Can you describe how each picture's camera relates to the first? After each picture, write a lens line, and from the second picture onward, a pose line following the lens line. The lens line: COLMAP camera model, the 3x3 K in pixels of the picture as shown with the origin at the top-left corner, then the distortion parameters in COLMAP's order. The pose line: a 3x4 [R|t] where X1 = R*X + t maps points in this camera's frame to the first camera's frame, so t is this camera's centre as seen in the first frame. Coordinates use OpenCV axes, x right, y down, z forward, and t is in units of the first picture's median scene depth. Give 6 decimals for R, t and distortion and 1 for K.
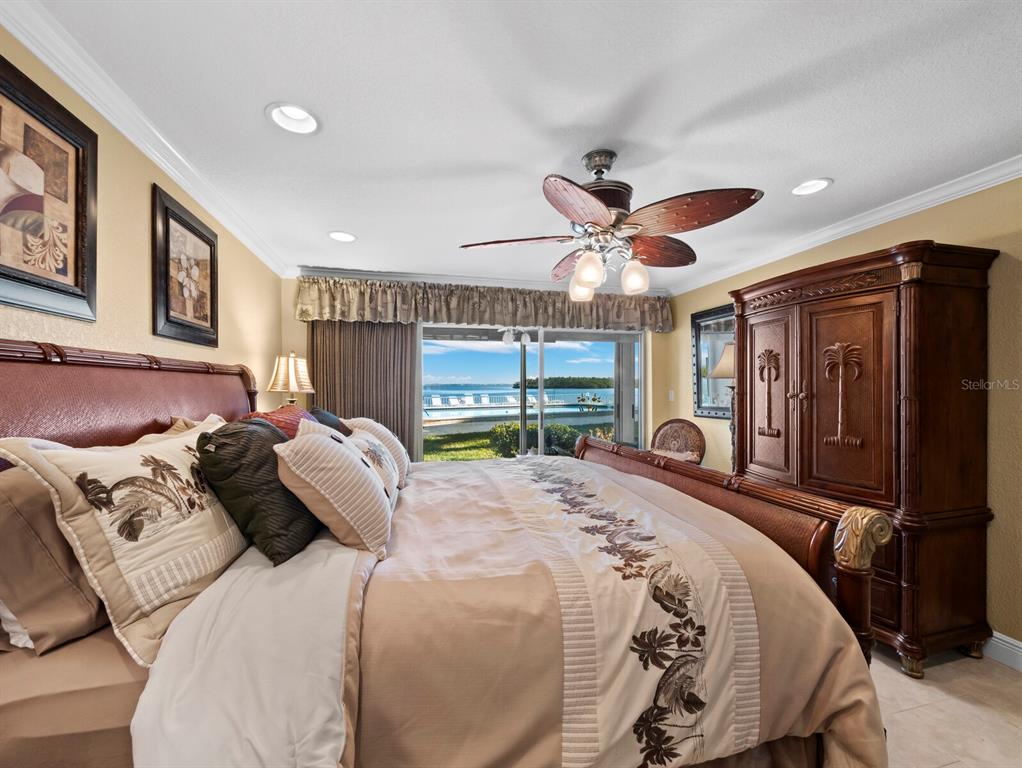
lens RADIAL K [[429.5, 0, 514.2], [0, 429.5, 387.1], [0, 0, 1]] dist [-0.004814, 0.002471]
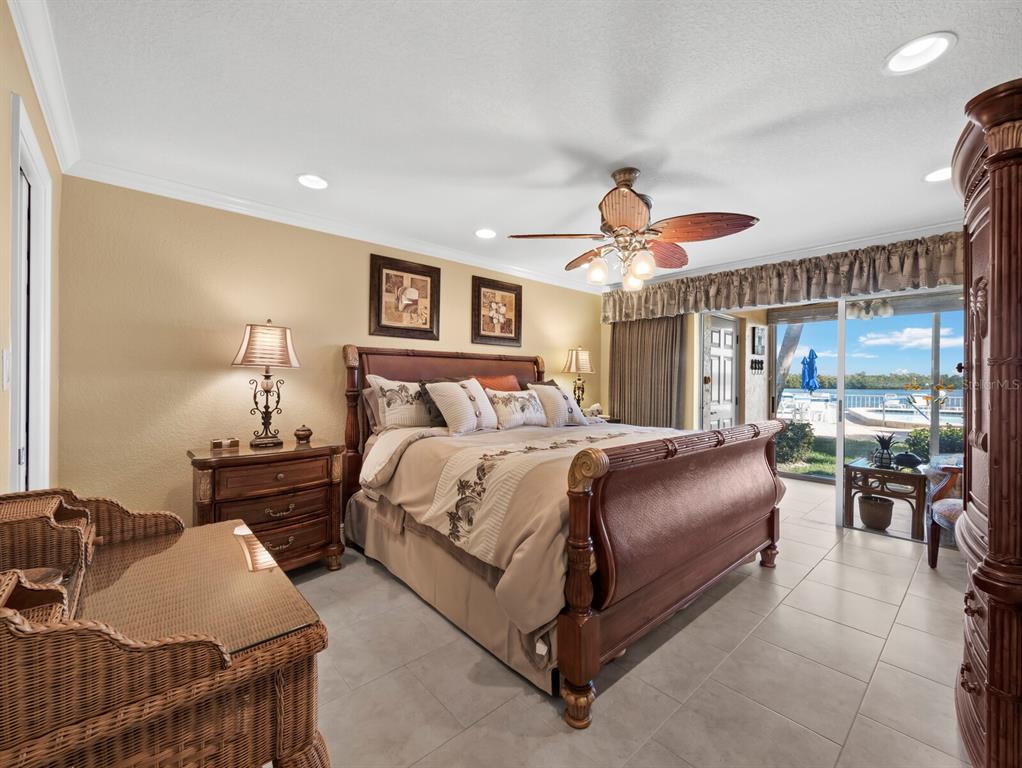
lens RADIAL K [[429.5, 0, 519.4], [0, 429.5, 382.4], [0, 0, 1]] dist [-0.004814, 0.002471]
pose [[0.463184, 0.013464, -0.886160, 1.293024], [-0.013160, 0.999879, 0.008313, 0.063034], [0.886165, 0.007811, 0.463305, 0.184621]]
